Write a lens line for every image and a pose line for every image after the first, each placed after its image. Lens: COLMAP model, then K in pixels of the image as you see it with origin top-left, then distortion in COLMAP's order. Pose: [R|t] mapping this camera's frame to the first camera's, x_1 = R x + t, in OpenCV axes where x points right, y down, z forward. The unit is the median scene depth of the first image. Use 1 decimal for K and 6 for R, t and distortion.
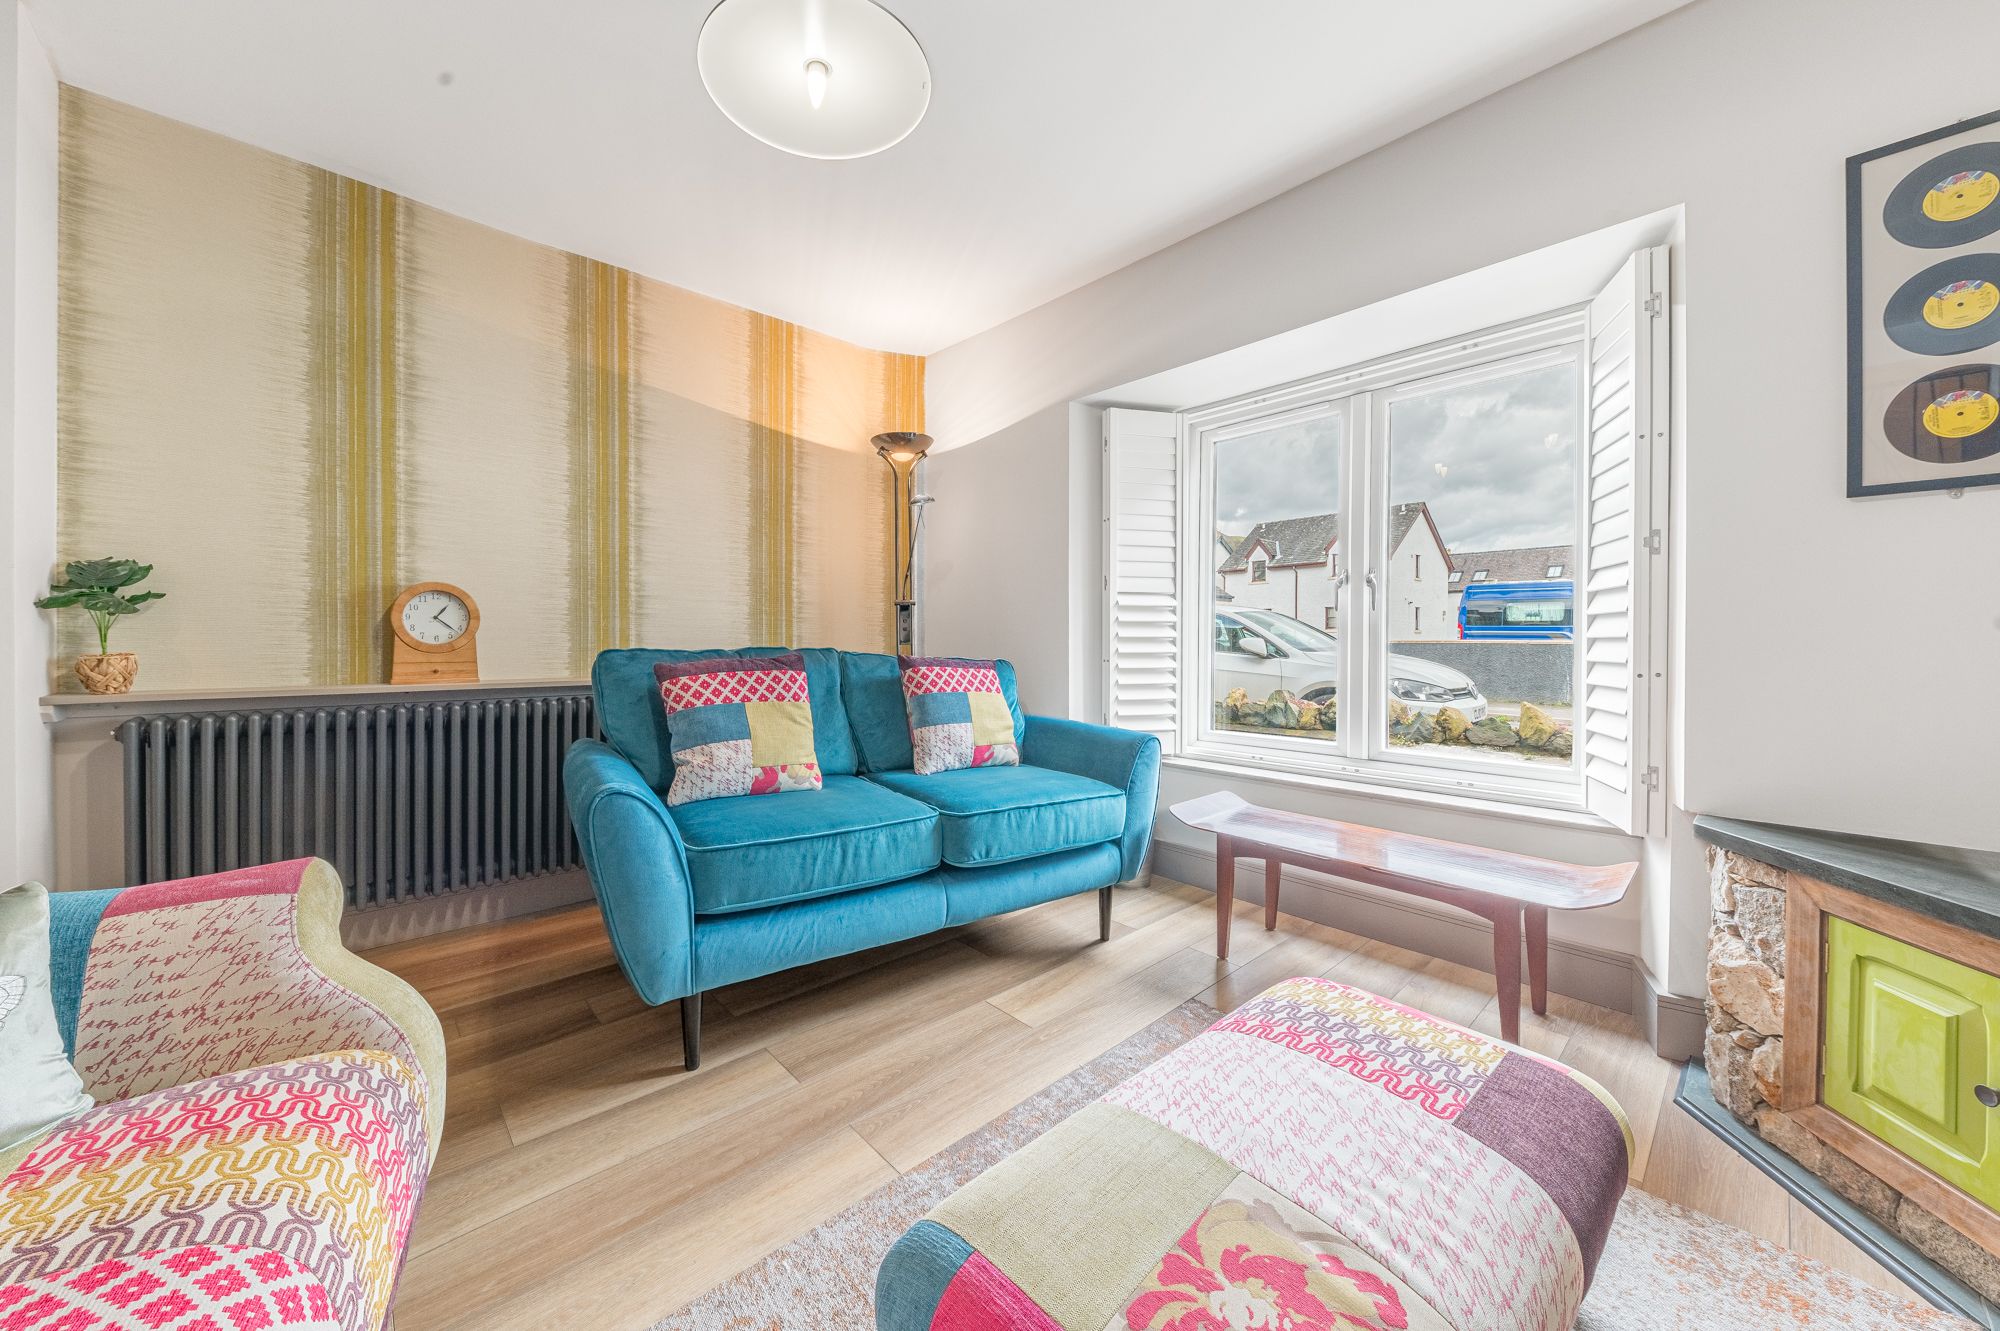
lens RADIAL K [[707.4, 0, 995.0], [0, 707.4, 594.5], [0, 0, 1]] dist [0.001694, -0.004920]
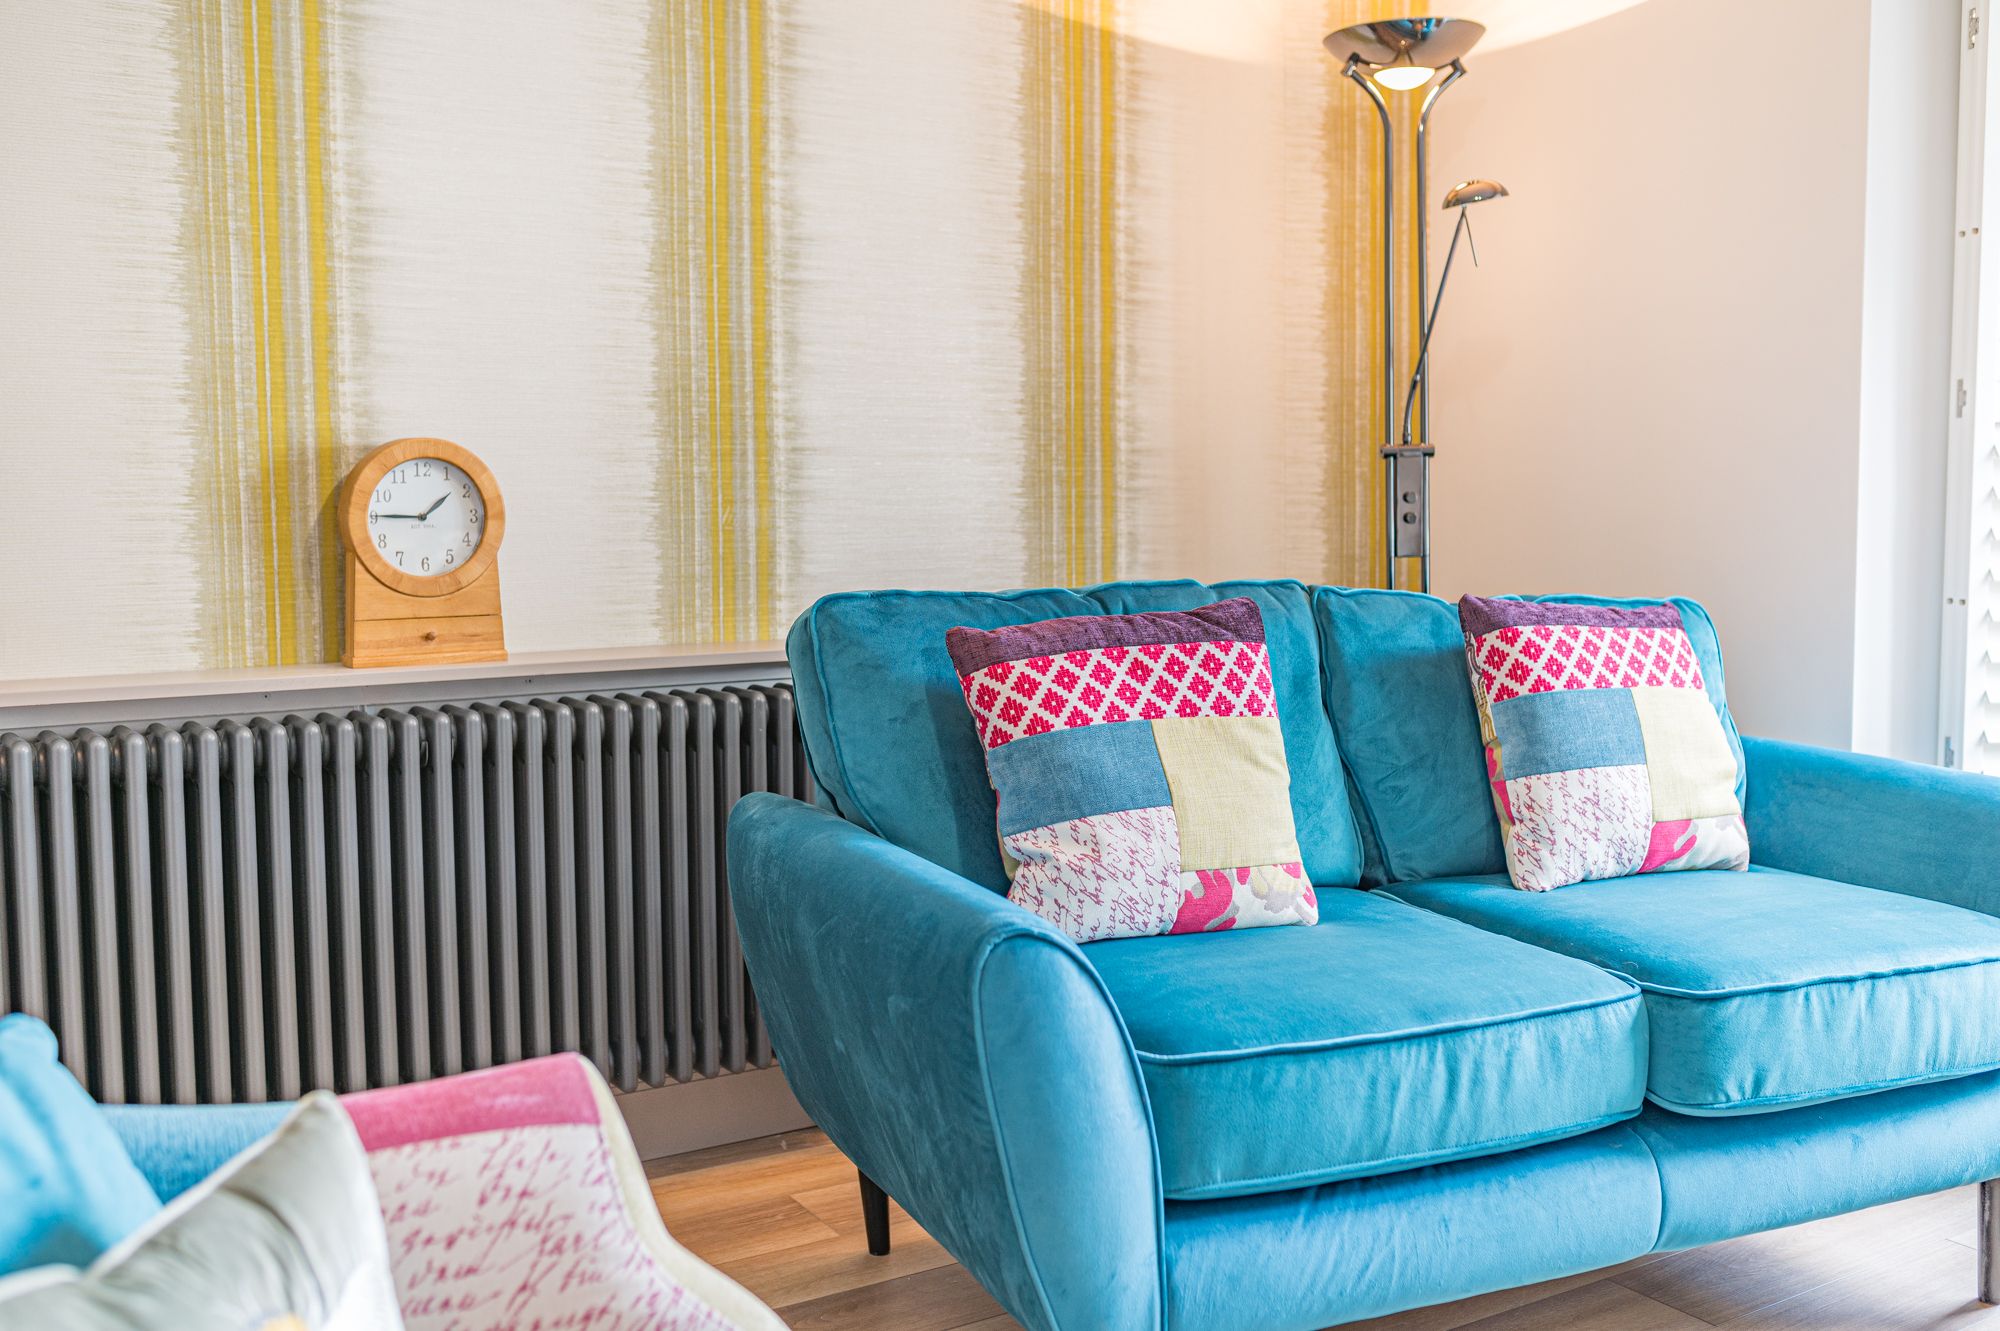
lens RADIAL K [[1983.6, 0, 1001.5], [0, 1983.6, 490.4], [0, 0, 1]] dist [-0.088412, 0.105574]
pose [[0.986202, -0.007486, -0.165377, -0.232851], [0.019169, 0.997421, 0.069165, -0.064224], [0.164432, -0.071381, 0.983802, -0.160209]]
